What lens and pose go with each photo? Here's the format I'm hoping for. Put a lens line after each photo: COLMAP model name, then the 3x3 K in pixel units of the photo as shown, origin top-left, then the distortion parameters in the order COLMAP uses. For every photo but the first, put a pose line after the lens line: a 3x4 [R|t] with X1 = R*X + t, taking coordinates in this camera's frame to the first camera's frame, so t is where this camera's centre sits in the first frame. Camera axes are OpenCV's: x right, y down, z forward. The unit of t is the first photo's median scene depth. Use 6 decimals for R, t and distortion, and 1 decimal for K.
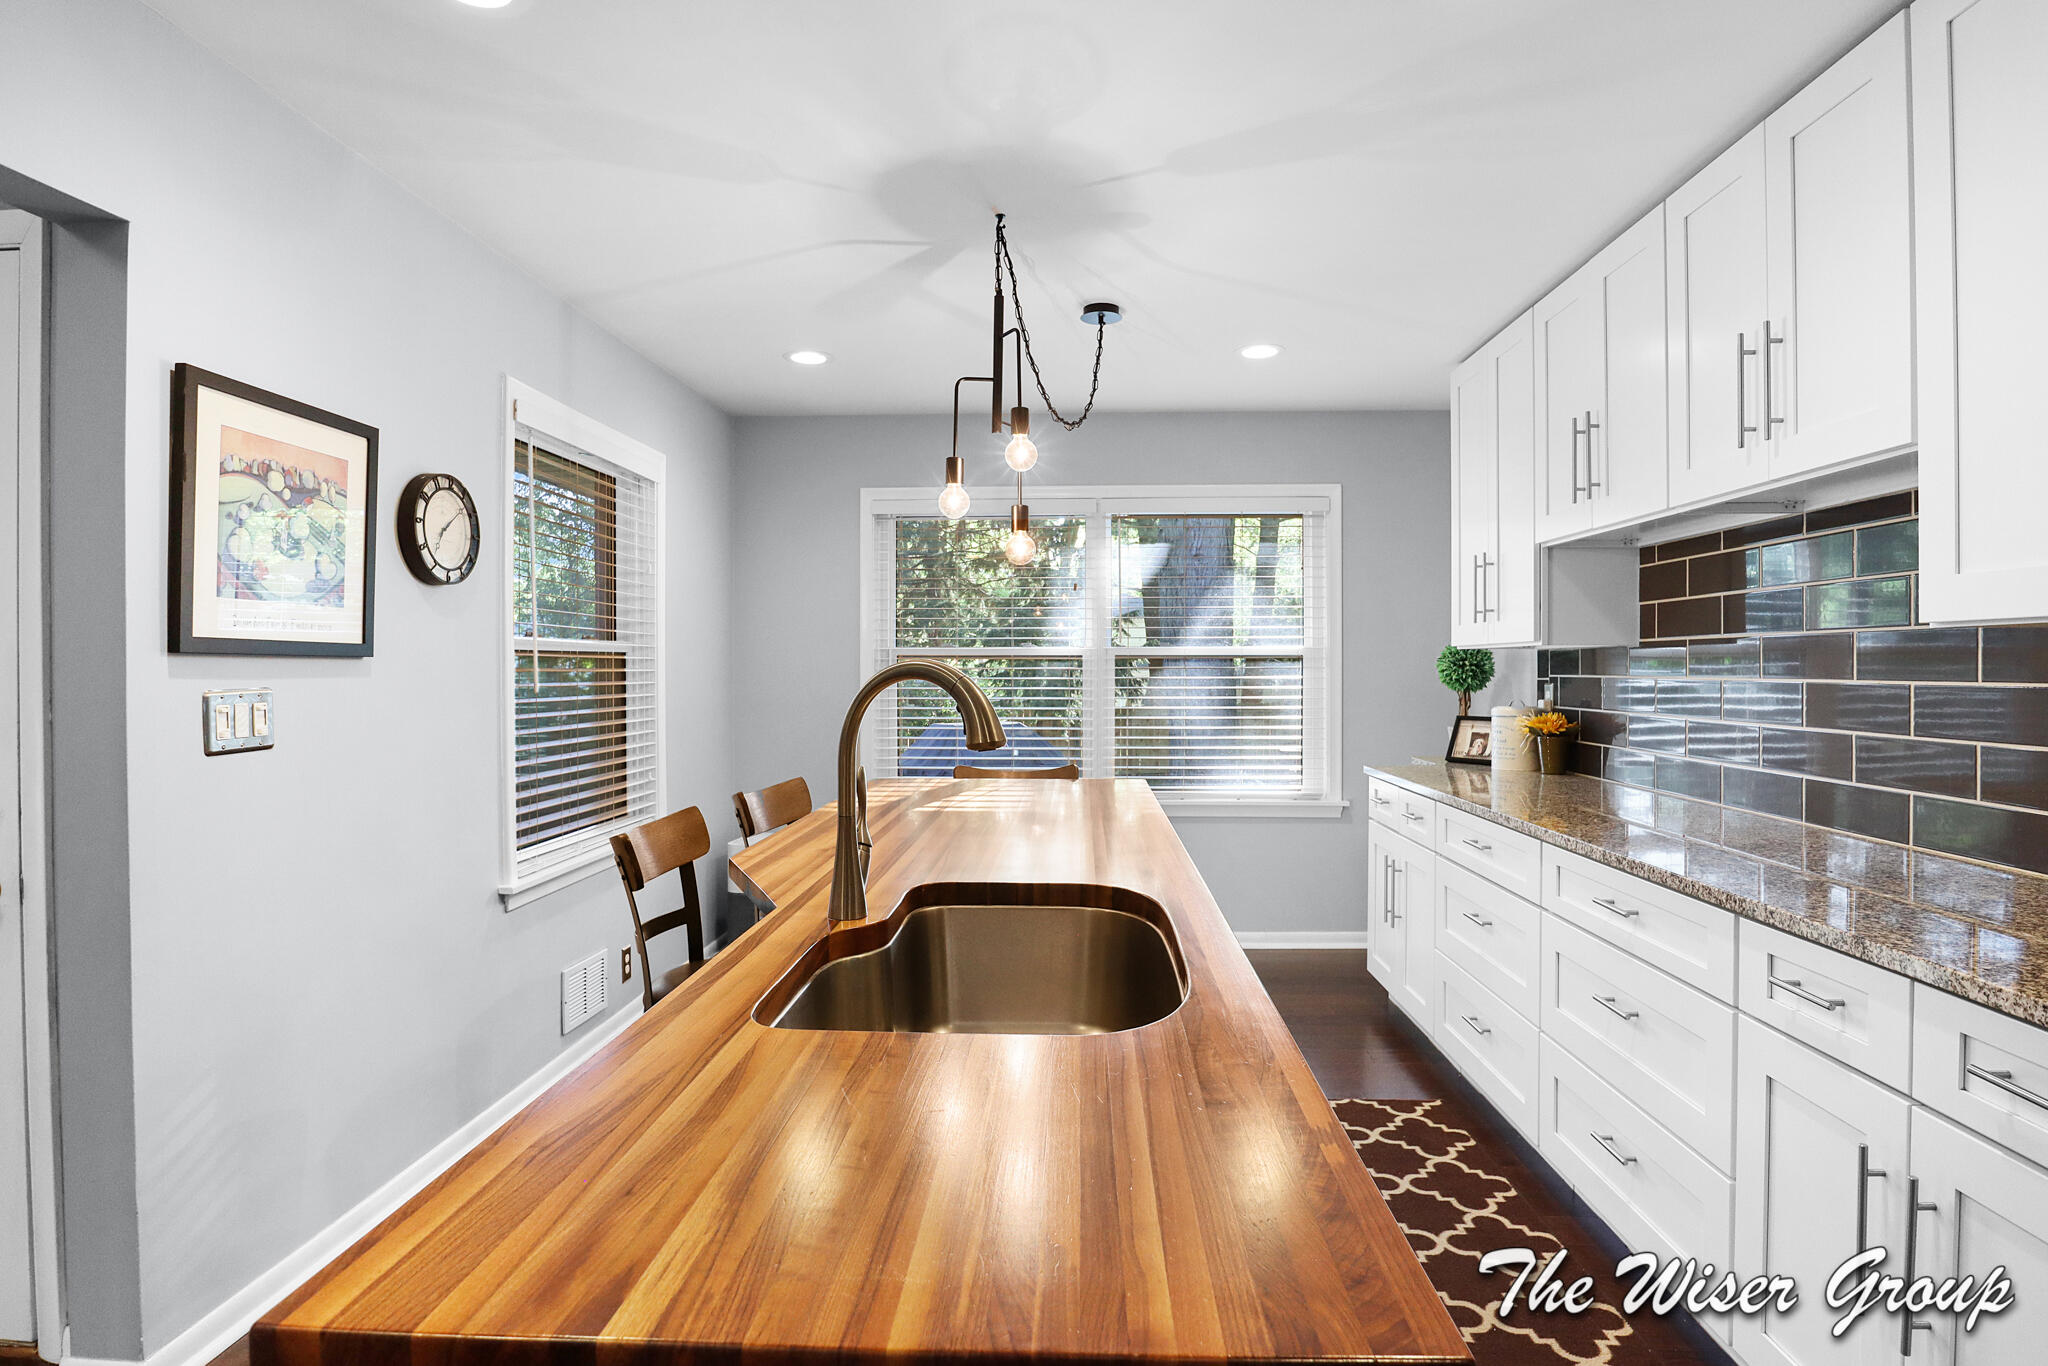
lens RADIAL K [[1097.5, 0, 1024.3], [0, 1097.5, 670.3], [0, 0, 1]] dist [-0.039596, 0.009657]
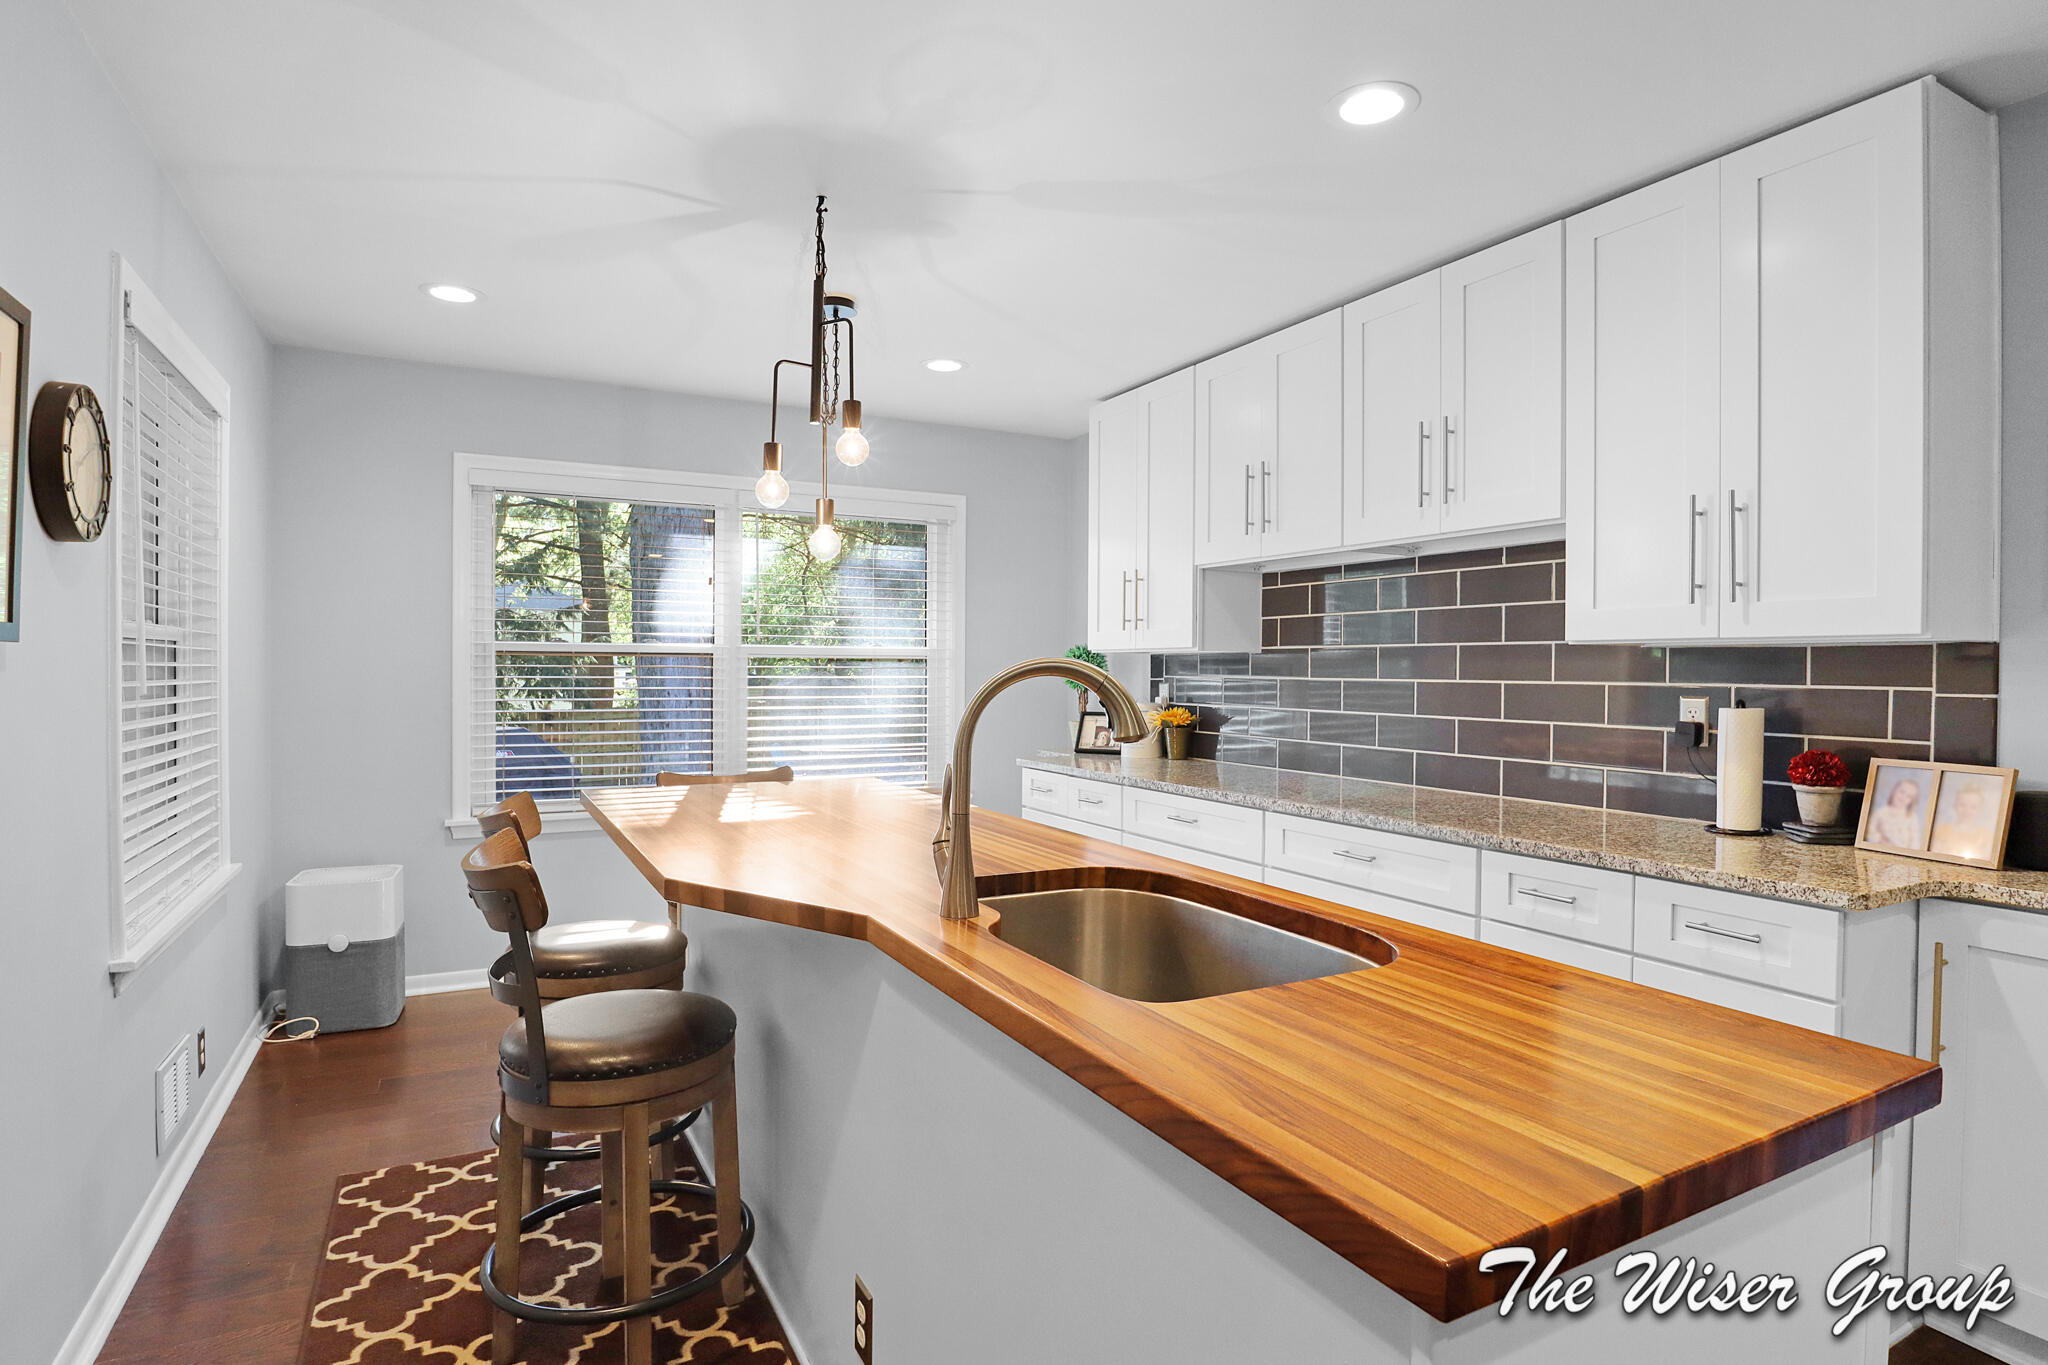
lens RADIAL K [[1097.5, 0, 1096.3], [0, 1097.5, 676.4], [0, 0, 1]] dist [-0.039596, 0.009657]
pose [[0.844491, 0.003417, 0.535559, -0.304673], [-0.006122, 0.999976, 0.003273, 0.002361], [-0.535535, -0.006043, 0.844491, 0.048894]]
